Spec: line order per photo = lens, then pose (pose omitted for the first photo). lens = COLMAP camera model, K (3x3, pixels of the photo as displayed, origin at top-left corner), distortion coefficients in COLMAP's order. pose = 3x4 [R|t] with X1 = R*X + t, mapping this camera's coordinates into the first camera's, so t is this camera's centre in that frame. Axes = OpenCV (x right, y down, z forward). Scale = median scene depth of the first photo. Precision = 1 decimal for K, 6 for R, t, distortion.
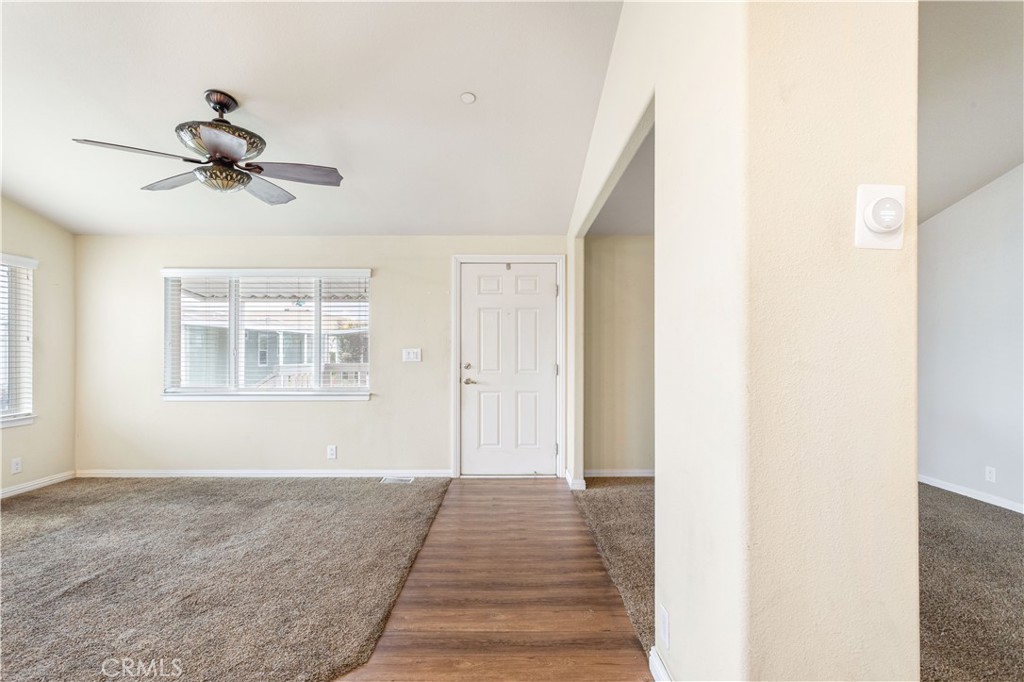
lens RADIAL K [[492.8, 0, 512.0], [0, 492.8, 341.0], [0, 0, 1]] dist [0.006963, -0.000001]
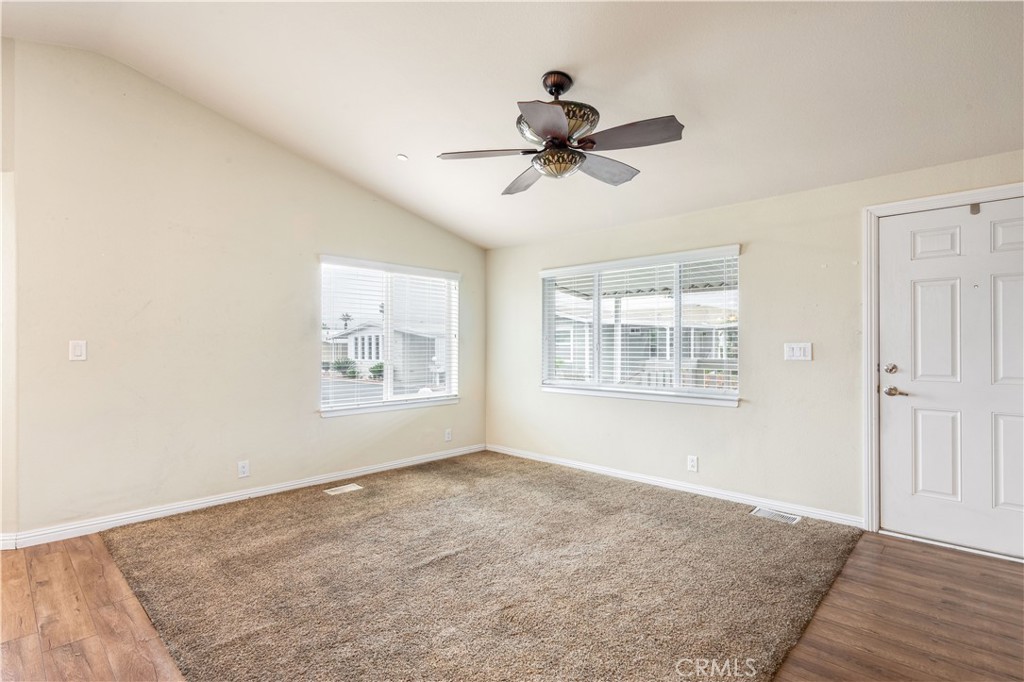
lens RADIAL K [[492.8, 0, 512.0], [0, 492.8, 341.0], [0, 0, 1]] dist [0.006963, -0.000001]
pose [[0.725136, -0.005531, -0.688583, -0.000592], [0.013003, 0.999899, 0.005662, 0.003819], [0.688483, -0.013059, 0.725135, 0.224727]]
